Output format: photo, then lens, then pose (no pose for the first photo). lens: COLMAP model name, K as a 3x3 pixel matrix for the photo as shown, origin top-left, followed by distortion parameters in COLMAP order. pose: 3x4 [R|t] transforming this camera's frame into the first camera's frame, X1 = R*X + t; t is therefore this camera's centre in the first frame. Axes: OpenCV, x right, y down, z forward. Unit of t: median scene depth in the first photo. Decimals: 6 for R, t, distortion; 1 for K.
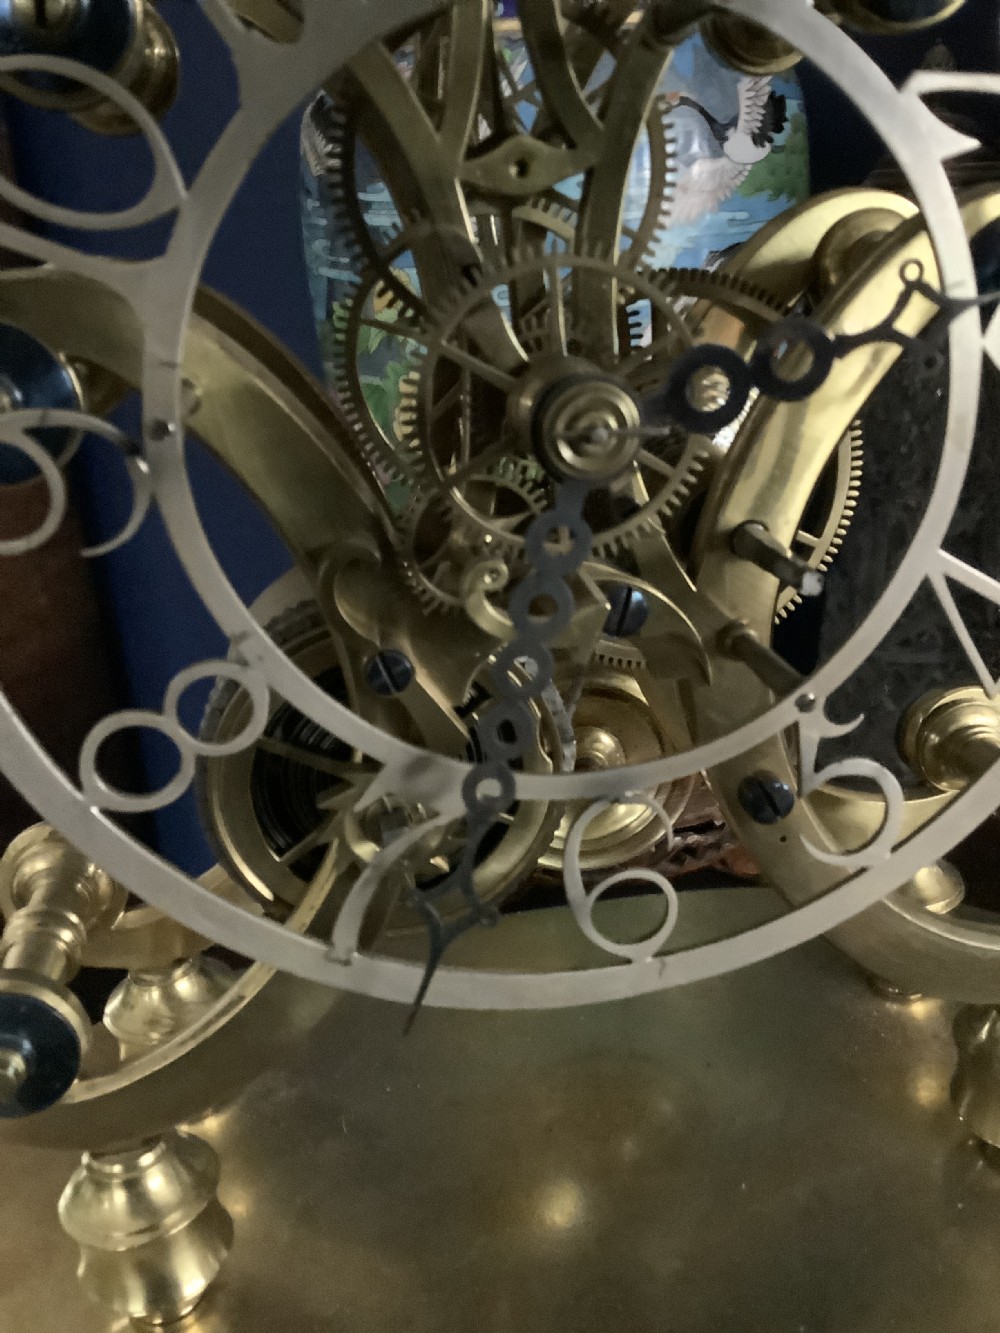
lens RADIAL K [[1201.4, 0, 532.6], [0, 1201.4, 657.4], [0, 0, 1]] dist [0.060306, -0.131260]
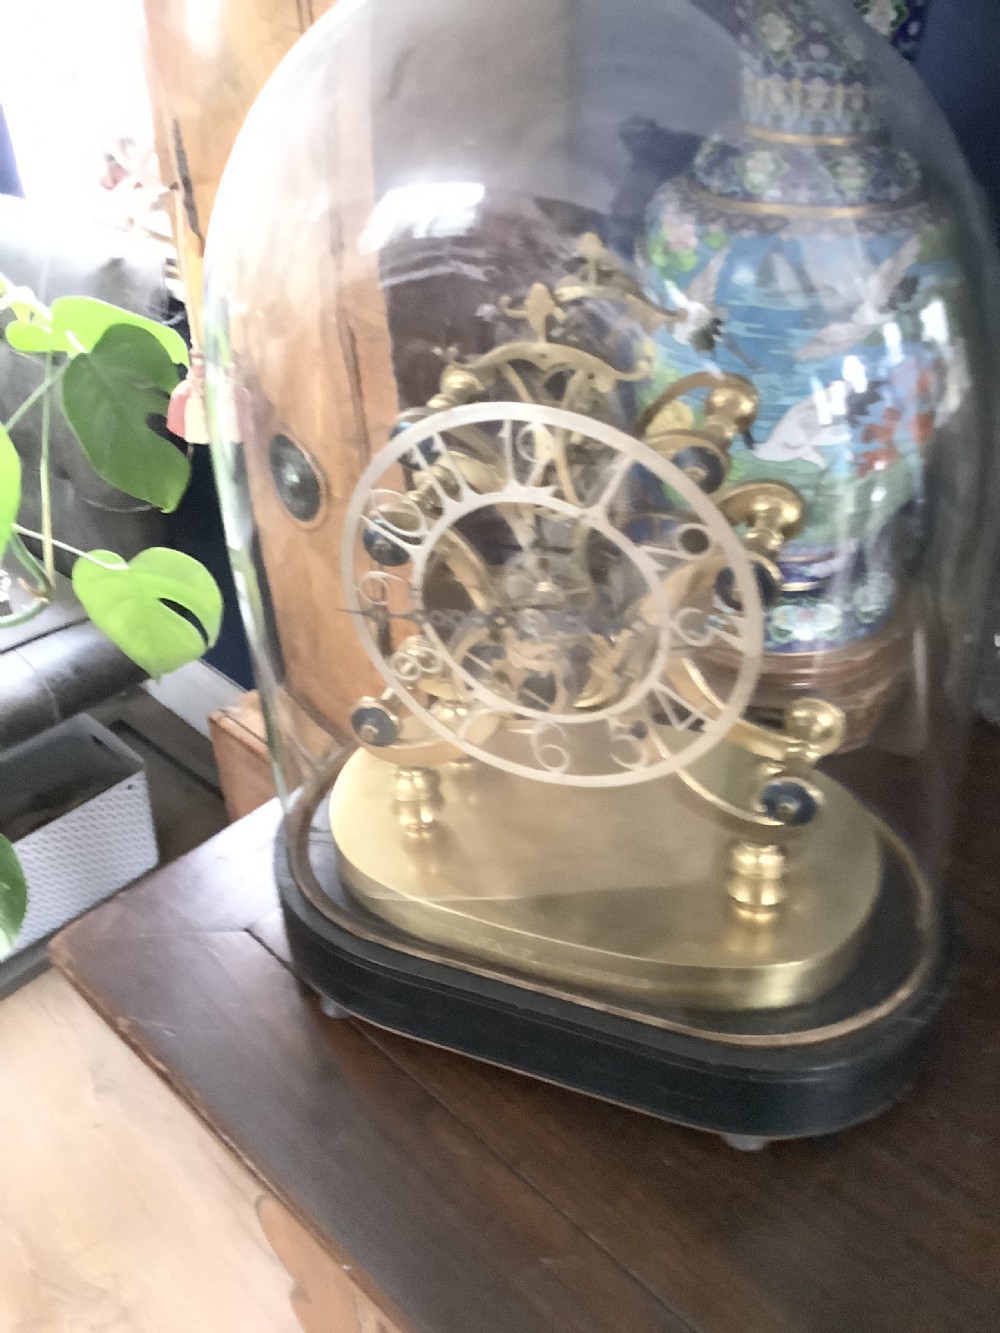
lens RADIAL K [[1201.4, 0, 512.8], [0, 1201.4, 659.1], [0, 0, 1]] dist [0.060306, -0.131260]
pose [[0.869010, 0.300391, -0.393175, 0.927265], [-0.167083, 0.926101, 0.338259, -0.844701], [0.465730, -0.228258, 0.854982, -1.271579]]
